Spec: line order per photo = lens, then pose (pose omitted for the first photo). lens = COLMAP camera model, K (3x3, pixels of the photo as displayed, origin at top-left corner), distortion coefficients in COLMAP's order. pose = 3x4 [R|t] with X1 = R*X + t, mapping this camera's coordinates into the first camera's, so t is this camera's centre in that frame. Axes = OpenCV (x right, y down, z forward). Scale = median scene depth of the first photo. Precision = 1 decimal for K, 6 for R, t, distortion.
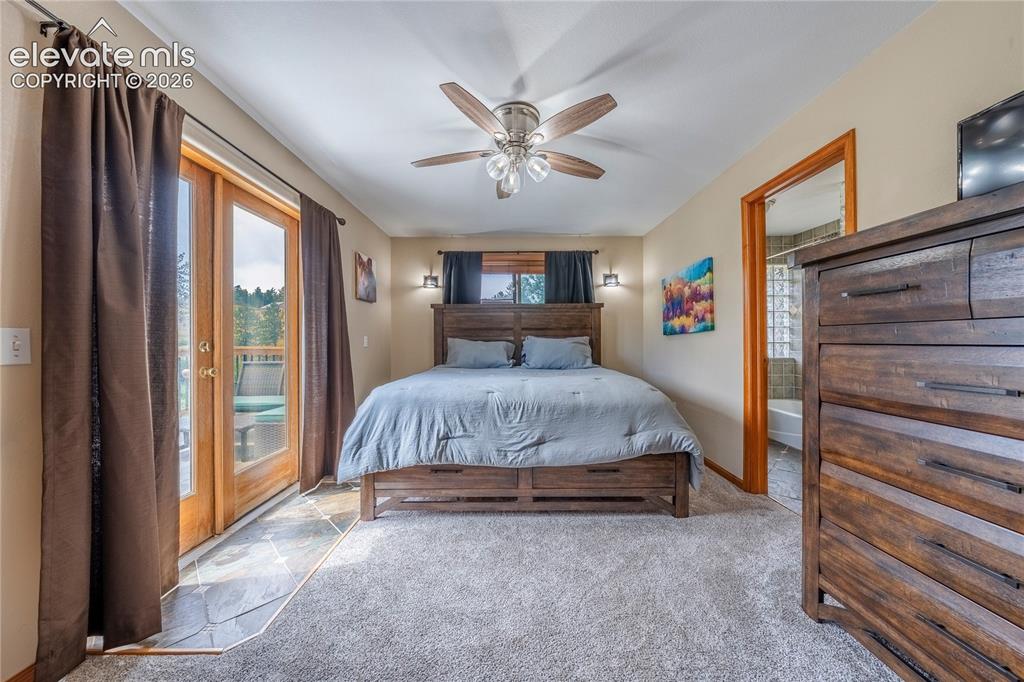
lens RADIAL K [[366.4, 0, 512.0], [0, 366.4, 341.0], [0, 0, 1]] dist [-0.000636, -0.000149]
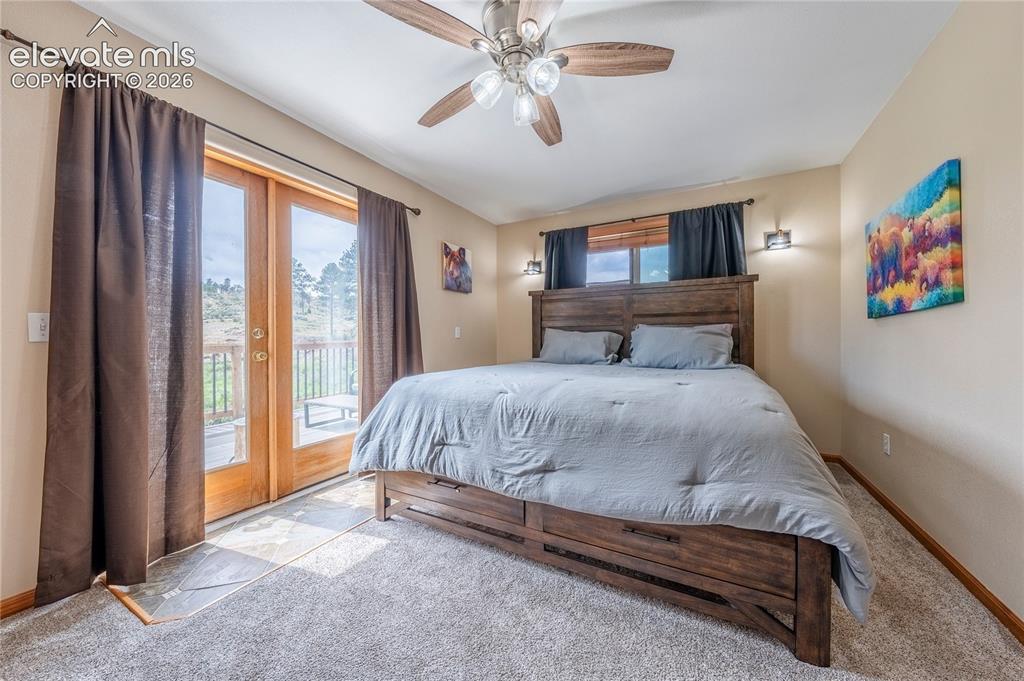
lens RADIAL K [[366.0, 0, 512.0], [0, 366.0, 340.5], [0, 0, 1]] dist [-0.001130, -0.000116]
pose [[0.872084, 0.003677, -0.489343, 0.340902], [-0.000060, 0.999973, 0.007408, 0.025275], [0.489356, -0.006431, 0.872060, 0.343798]]
